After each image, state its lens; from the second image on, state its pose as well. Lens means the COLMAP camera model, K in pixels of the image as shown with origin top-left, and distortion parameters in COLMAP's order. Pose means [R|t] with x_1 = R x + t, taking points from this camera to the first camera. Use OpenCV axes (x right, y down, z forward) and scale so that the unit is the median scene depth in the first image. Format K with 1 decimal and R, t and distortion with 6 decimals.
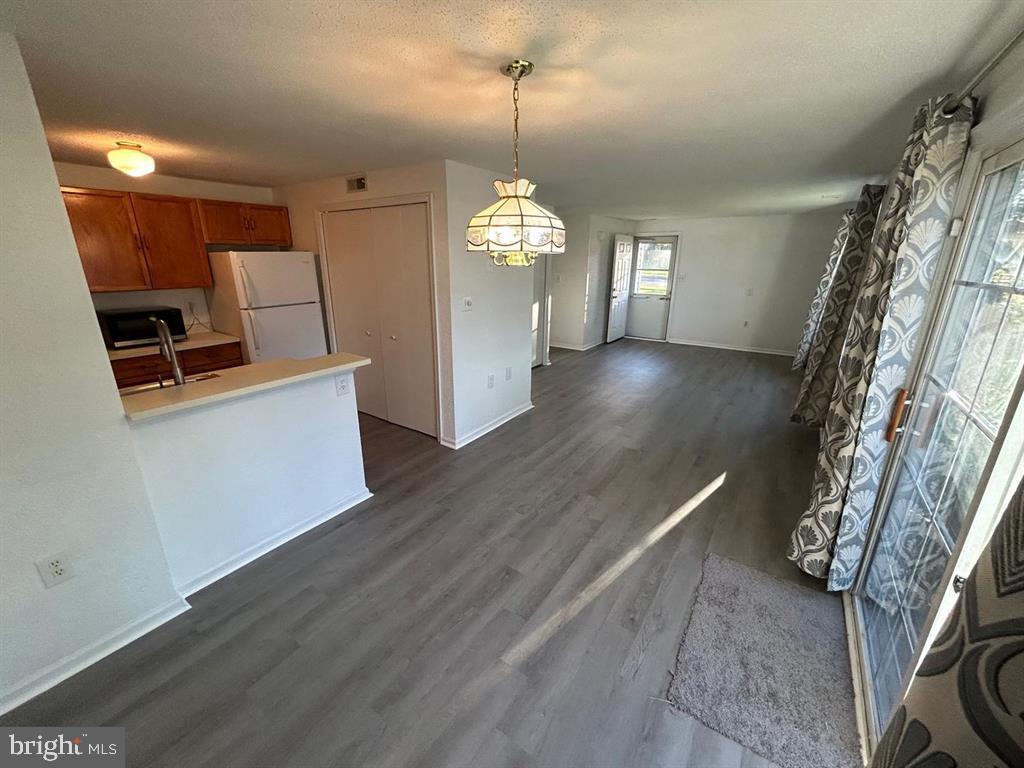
lens RADIAL K [[412.4, 0, 510.0], [0, 412.4, 384.7], [0, 0, 1]] dist [-0.004474, 0.001084]
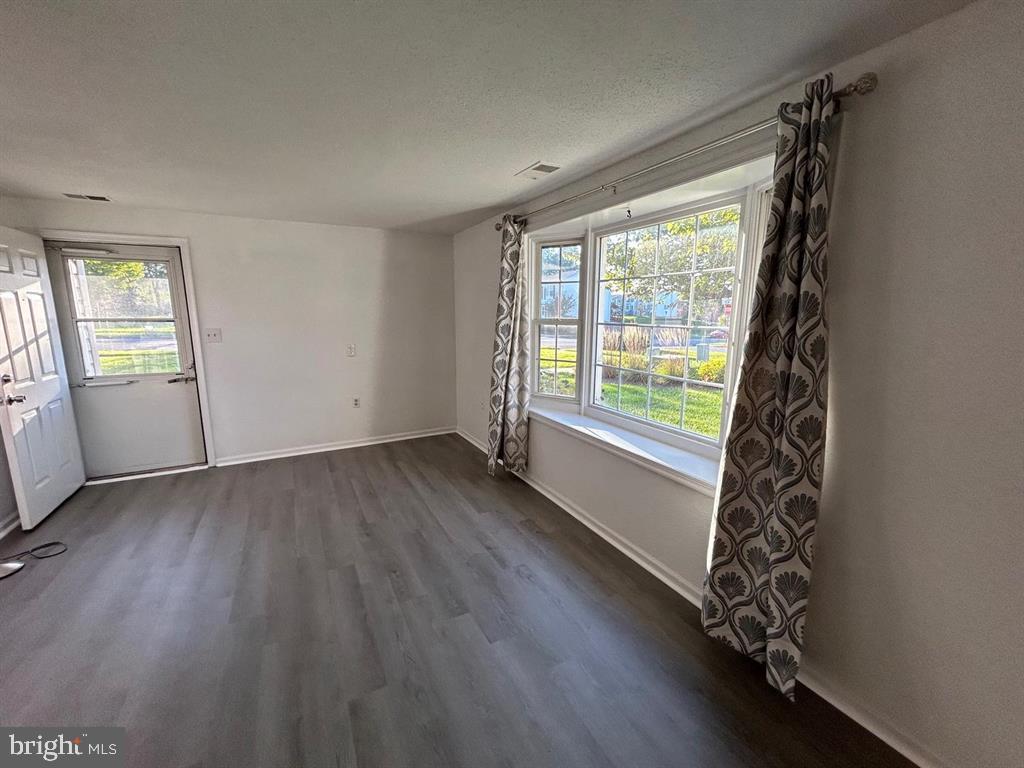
lens RADIAL K [[412.4, 0, 510.0], [0, 412.4, 384.7], [0, 0, 1]] dist [-0.004474, 0.001084]
pose [[0.454936, -0.157132, 0.876552, 0.441751], [0.265791, 0.963404, 0.034754, -0.385935], [-0.849934, 0.217168, 0.480051, 1.483327]]
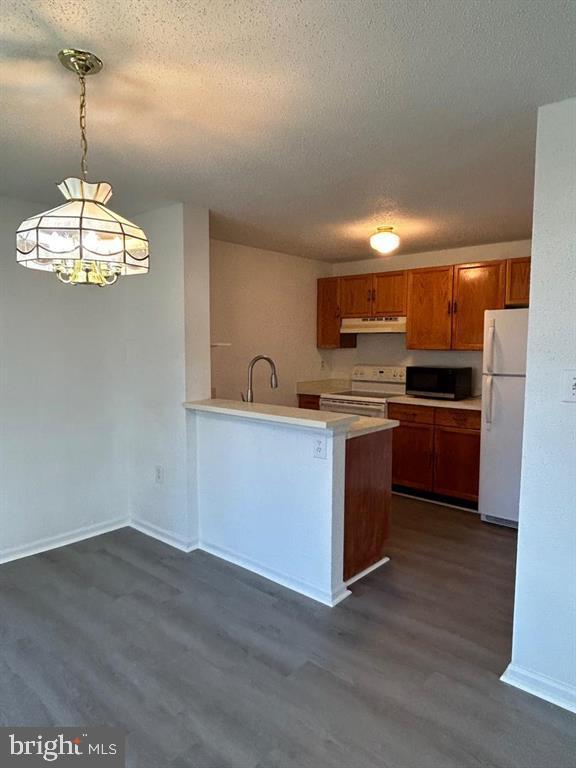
lens RADIAL K [[493.3, 0, 288.0], [0, 493.3, 384.0], [0, 0, 1]] dist [-0.004265, -0.001521]
pose [[-0.116330, 0.078639, -0.990093, 0.605139], [-0.300317, 0.947413, 0.110534, -0.216879], [0.946719, 0.310200, -0.086596, 0.993610]]
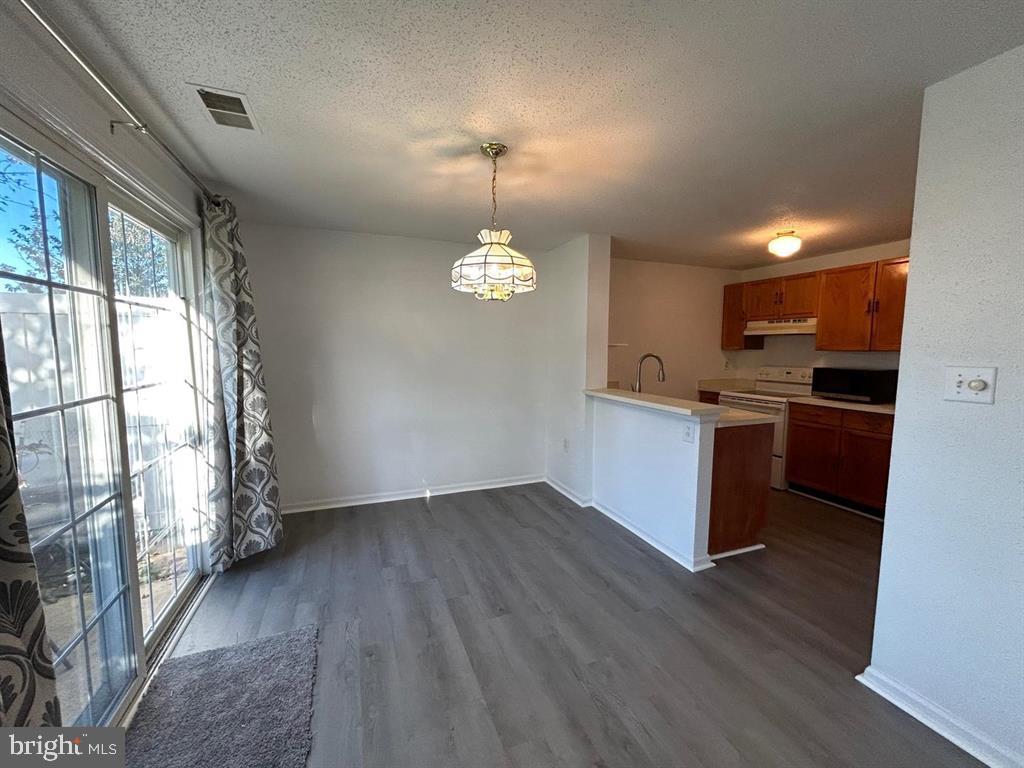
lens RADIAL K [[412.4, 0, 510.0], [0, 412.4, 384.7], [0, 0, 1]] dist [-0.004474, 0.001084]
pose [[-0.558810, 0.070115, -0.826327, 0.639071], [-0.253877, 0.934115, 0.250948, -0.244382], [0.789480, 0.350018, -0.504192, 1.128449]]
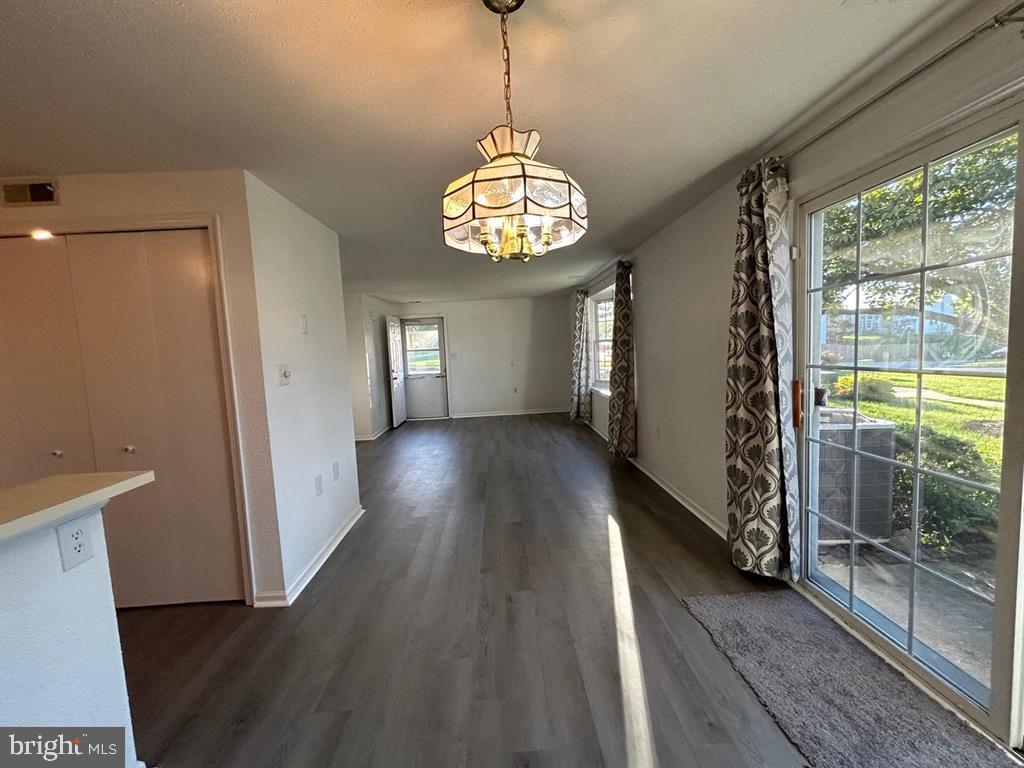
lens RADIAL K [[412.4, 0, 510.0], [0, 412.4, 384.7], [0, 0, 1]] dist [-0.004474, 0.001084]
pose [[0.801571, -0.096644, 0.590037, -0.275647], [0.227537, 0.961903, -0.151558, 0.009604], [-0.552911, 0.255740, 0.793023, 0.342016]]
